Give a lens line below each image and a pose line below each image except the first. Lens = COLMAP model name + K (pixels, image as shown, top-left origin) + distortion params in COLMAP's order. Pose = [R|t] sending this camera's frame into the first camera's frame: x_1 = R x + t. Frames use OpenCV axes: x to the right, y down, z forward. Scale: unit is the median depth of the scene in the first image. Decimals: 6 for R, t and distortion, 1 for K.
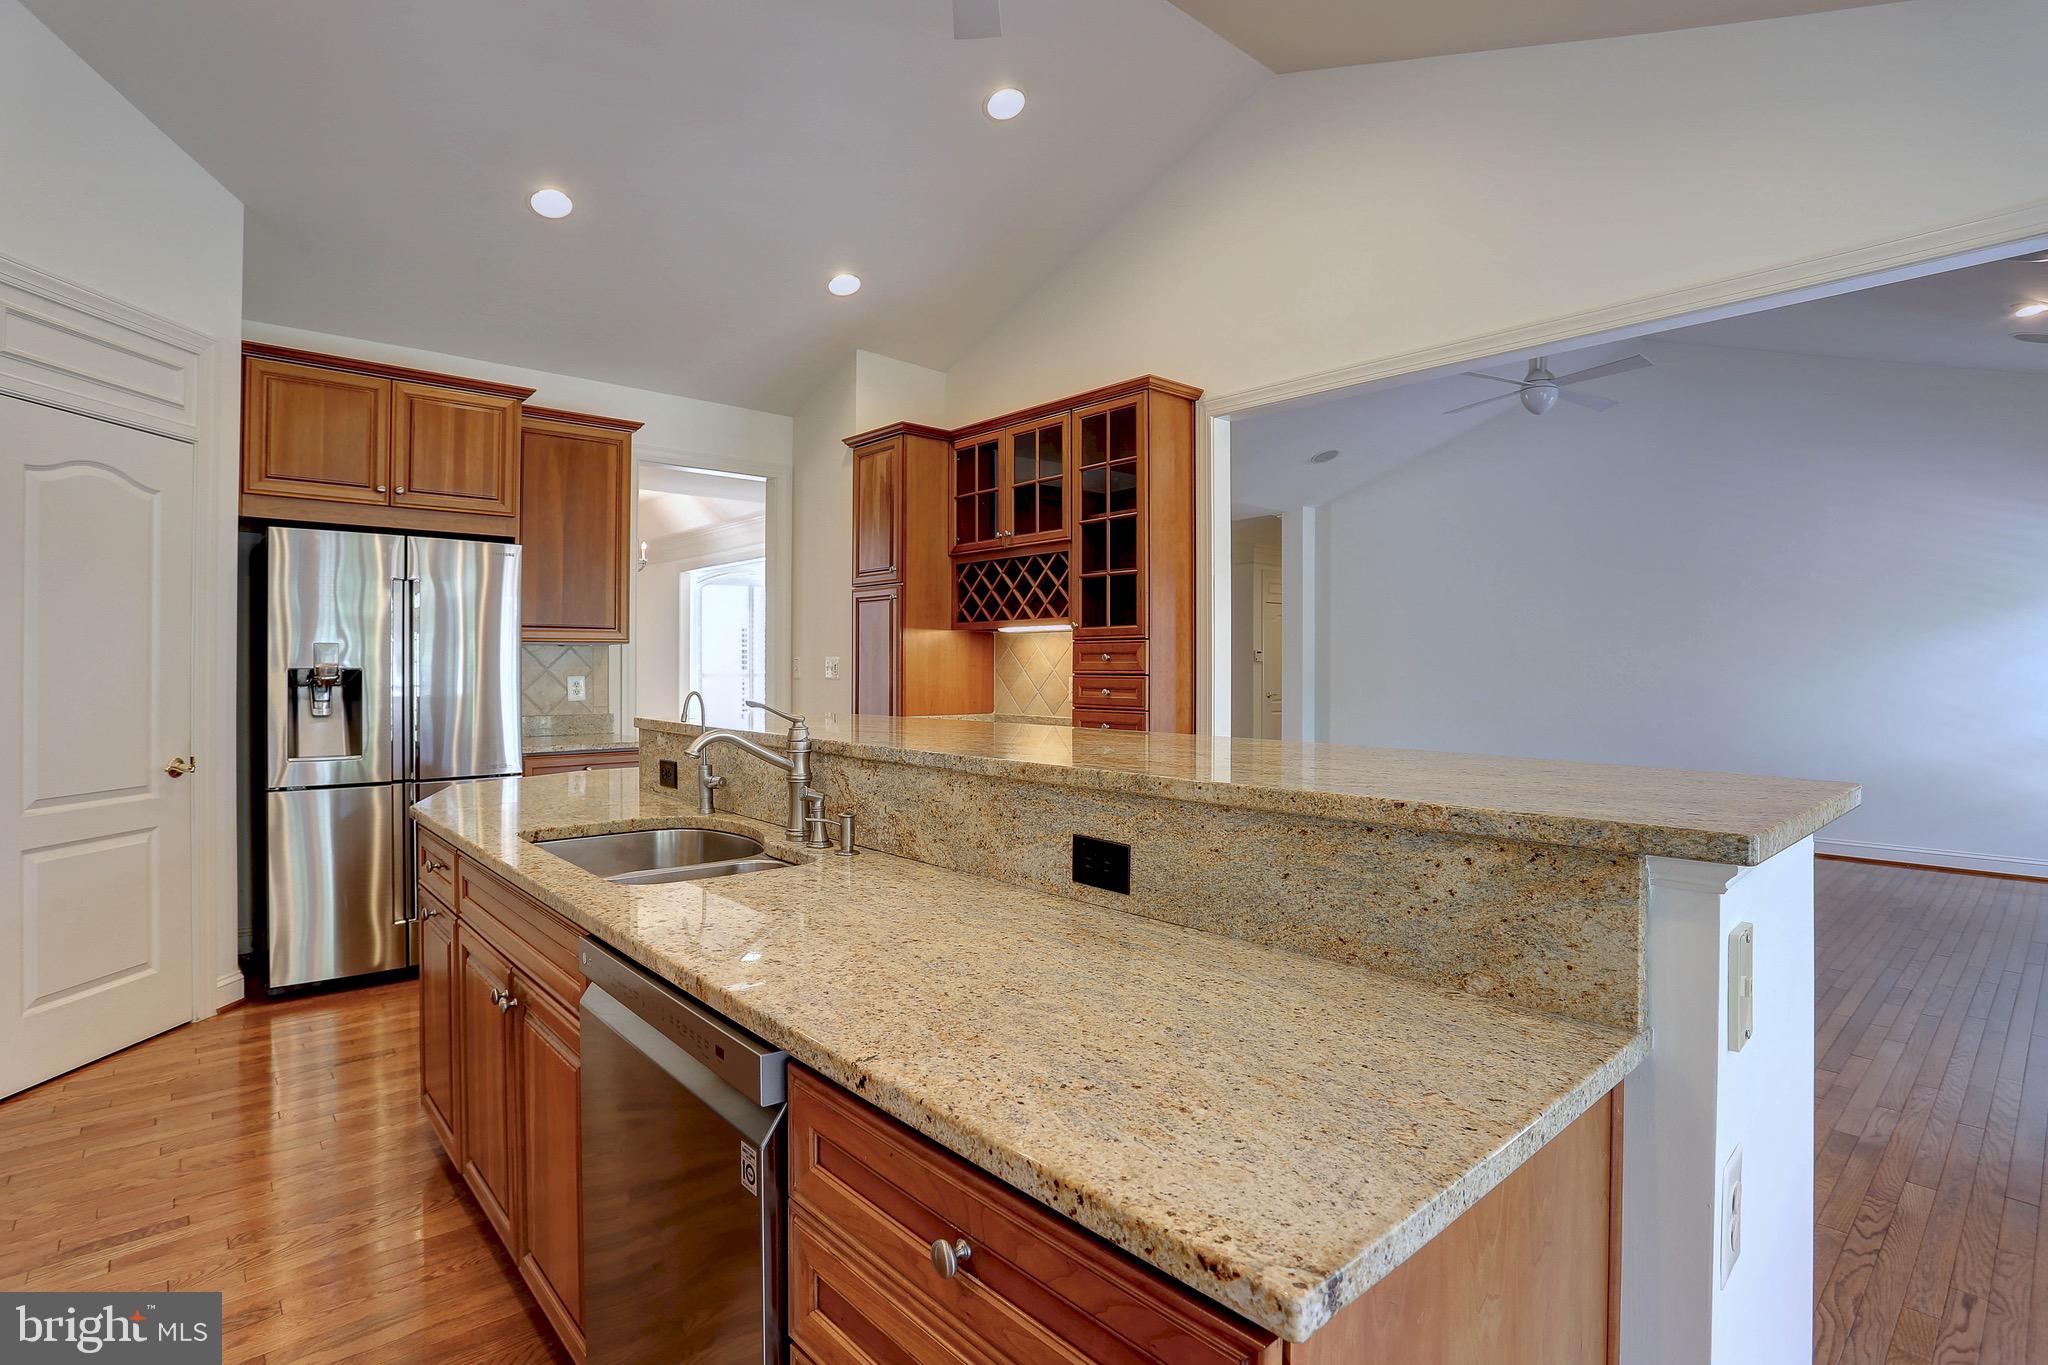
lens RADIAL K [[1015.3, 0, 1010.5], [0, 1015.3, 670.8], [0, 0, 1]] dist [-0.054388, 0.021714]
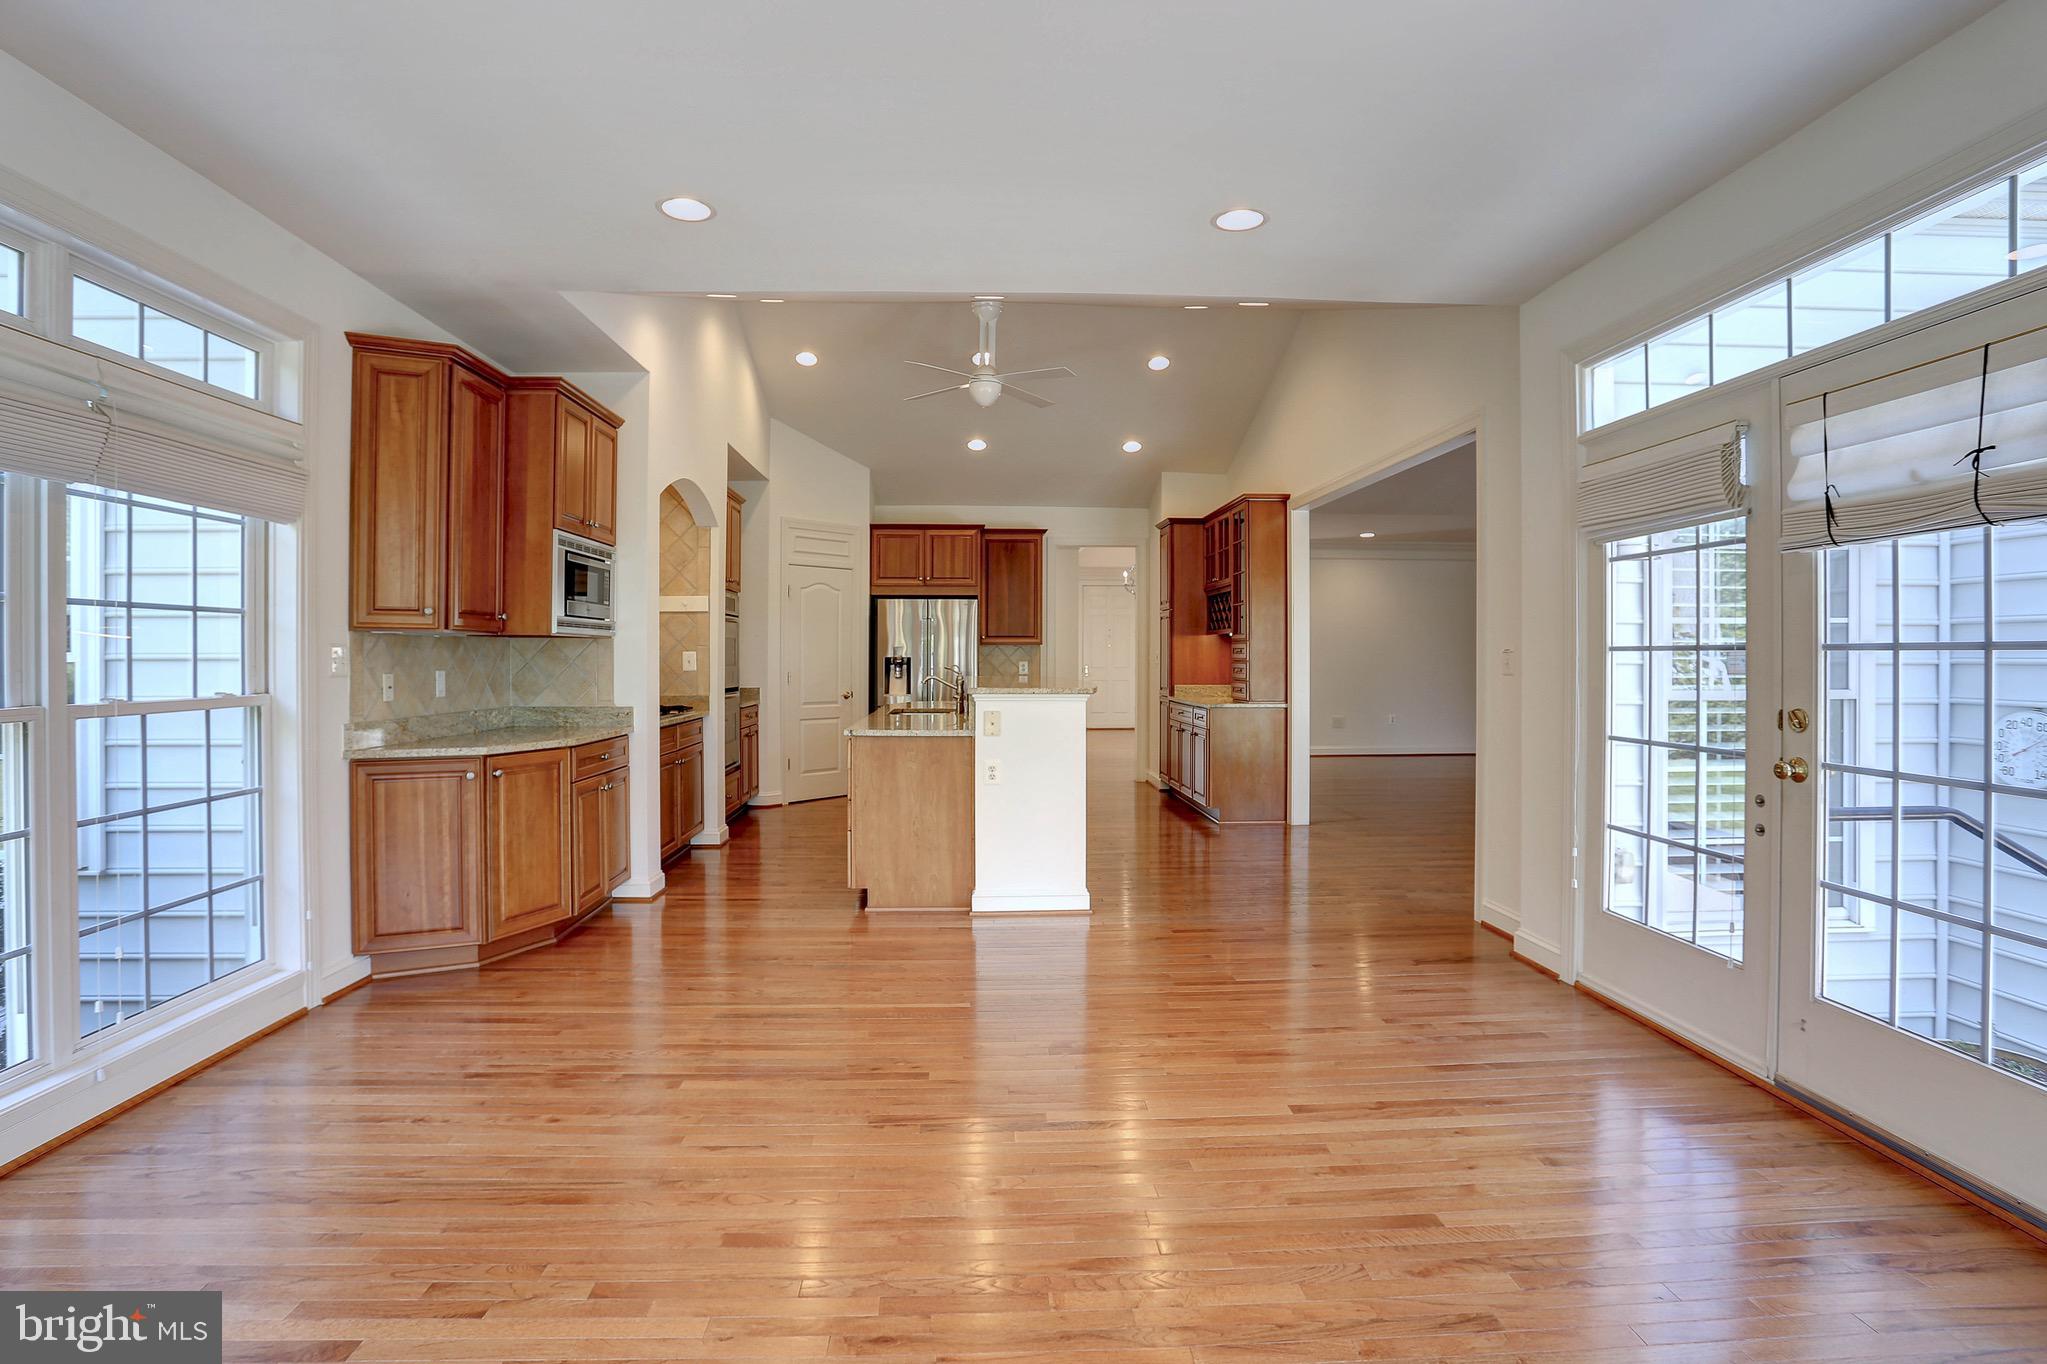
lens RADIAL K [[1014.8, 0, 1019.3], [0, 1014.8, 671.4], [0, 0, 1]] dist [-0.054388, 0.021714]
pose [[0.786188, 0.008710, -0.617926, 0.870938], [-0.001738, 0.999928, 0.011883, 0.001558], [0.617984, -0.008268, 0.786147, -0.612179]]
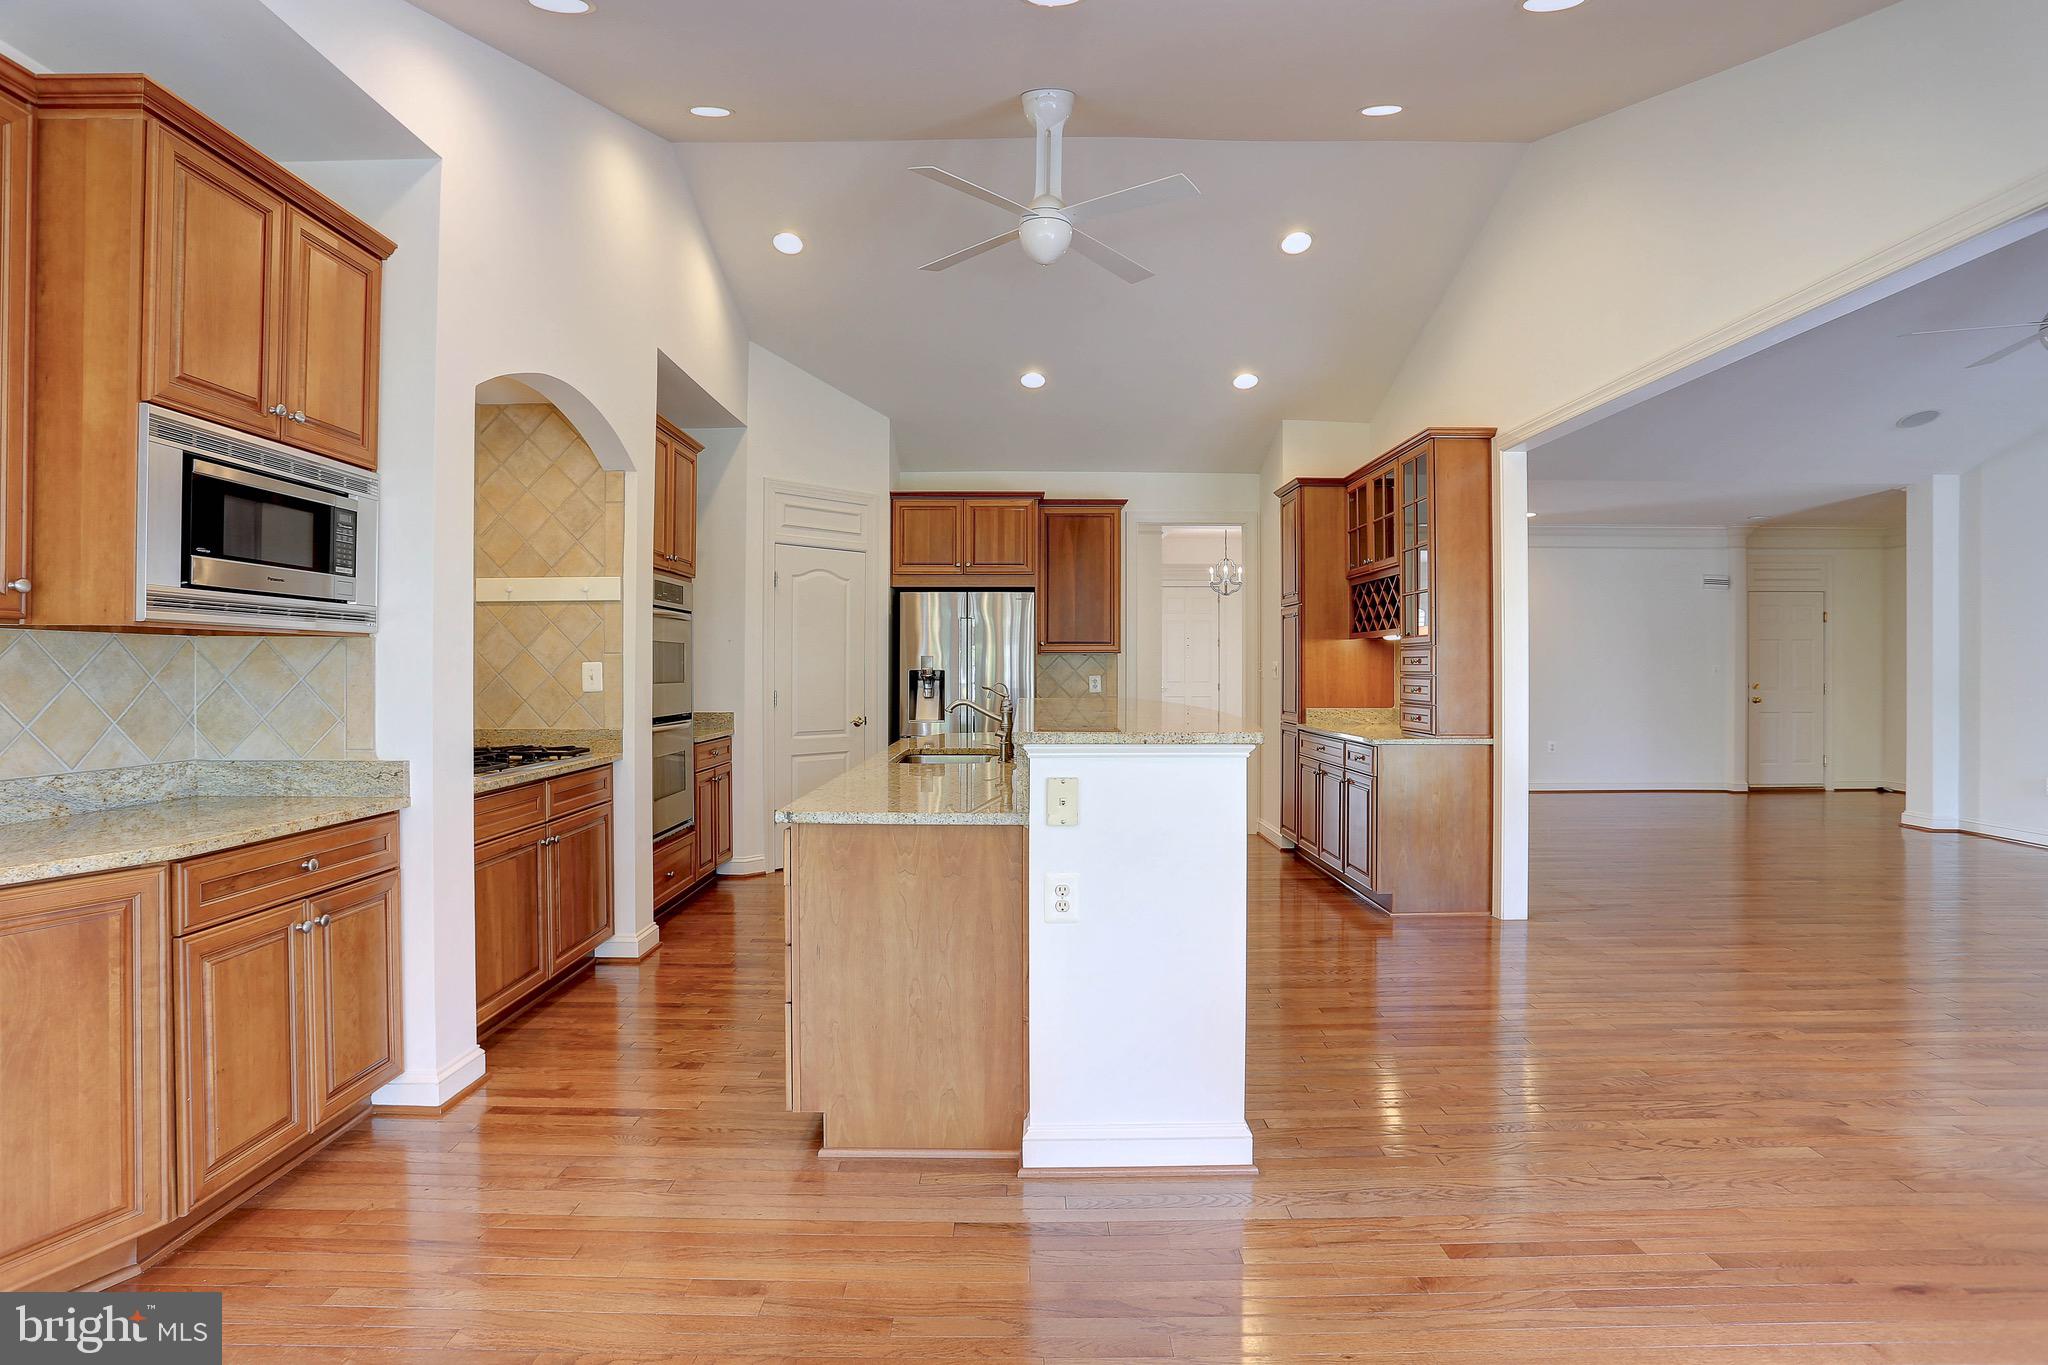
lens RADIAL K [[1015.3, 0, 1034.6], [0, 1015.3, 667.2], [0, 0, 1]] dist [-0.054388, 0.021714]
pose [[0.759662, -0.001308, -0.650316, 0.525118], [-0.001512, 0.999992, -0.003777, -0.000941], [0.650316, 0.003853, 0.759654, -0.205845]]
